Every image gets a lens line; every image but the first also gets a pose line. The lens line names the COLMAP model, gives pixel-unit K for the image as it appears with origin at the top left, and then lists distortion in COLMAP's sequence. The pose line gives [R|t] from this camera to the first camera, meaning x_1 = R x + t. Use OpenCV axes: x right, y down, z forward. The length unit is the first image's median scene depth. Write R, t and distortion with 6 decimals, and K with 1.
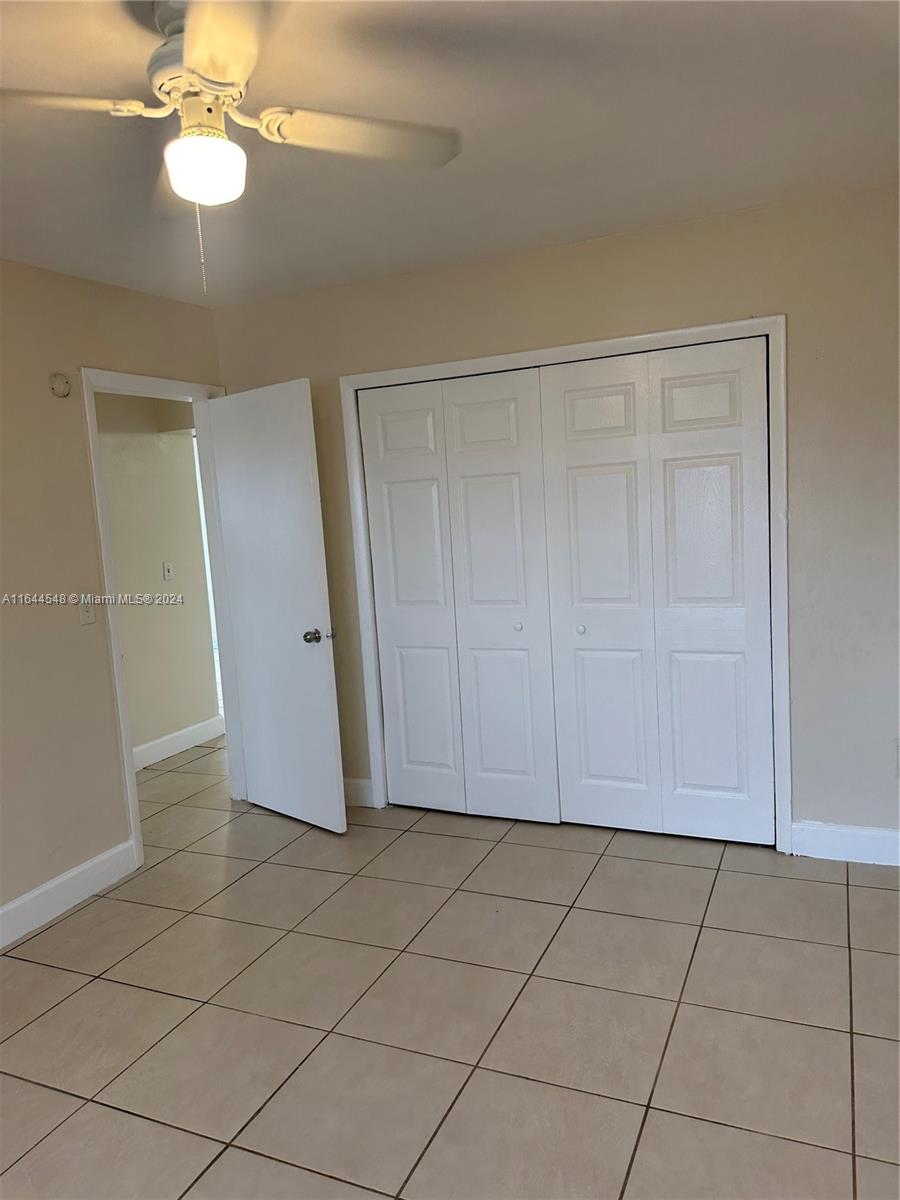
lens RADIAL K [[839.6, 0, 446.5], [0, 839.6, 571.2], [0, 0, 1]] dist [0.141198, -0.196311]
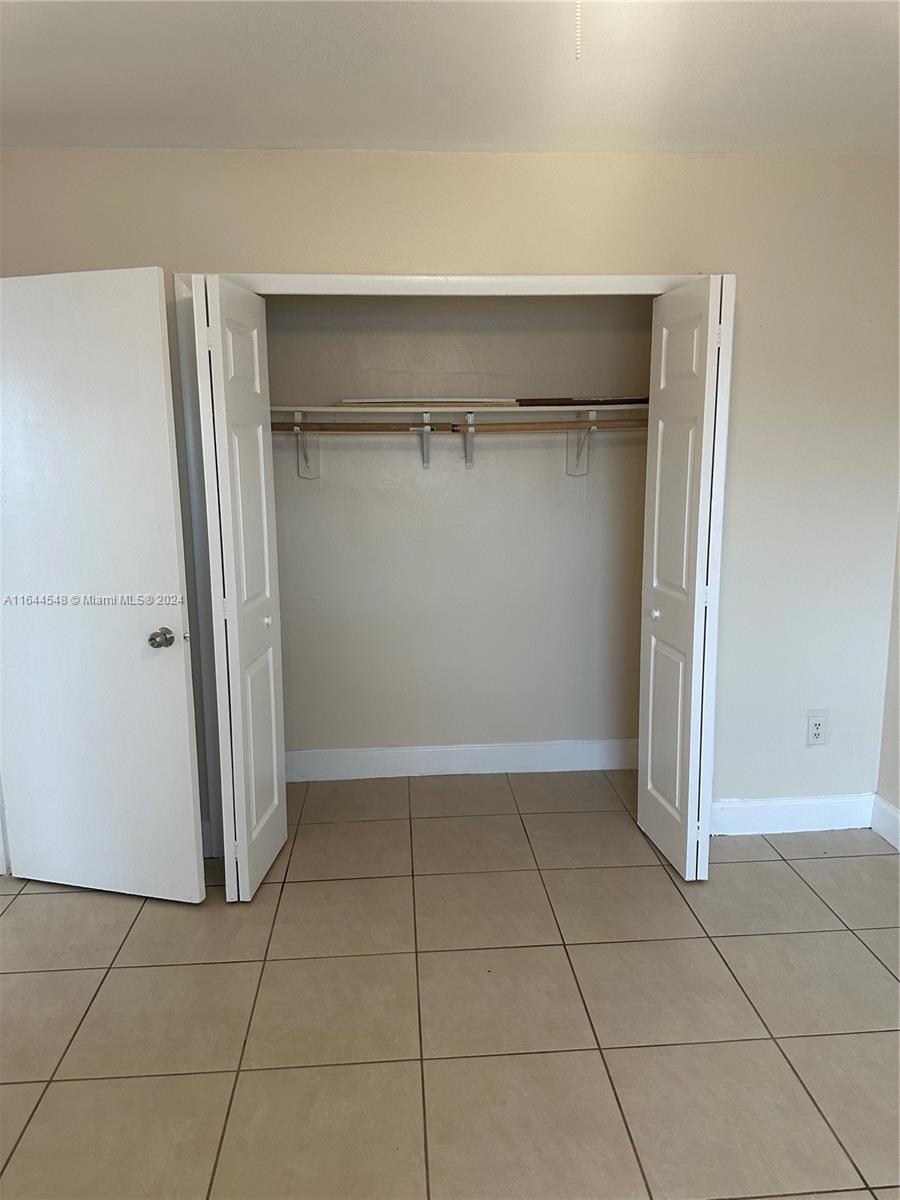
lens RADIAL K [[871.0, 0, 449.5], [0, 871.0, 560.9], [0, 0, 1]] dist [0.002488, 0.000572]
pose [[0.884521, -0.013474, 0.466306, -0.283557], [-0.001885, 0.999471, 0.032457, -0.011239], [-0.466496, -0.029588, 0.884028, 0.247504]]
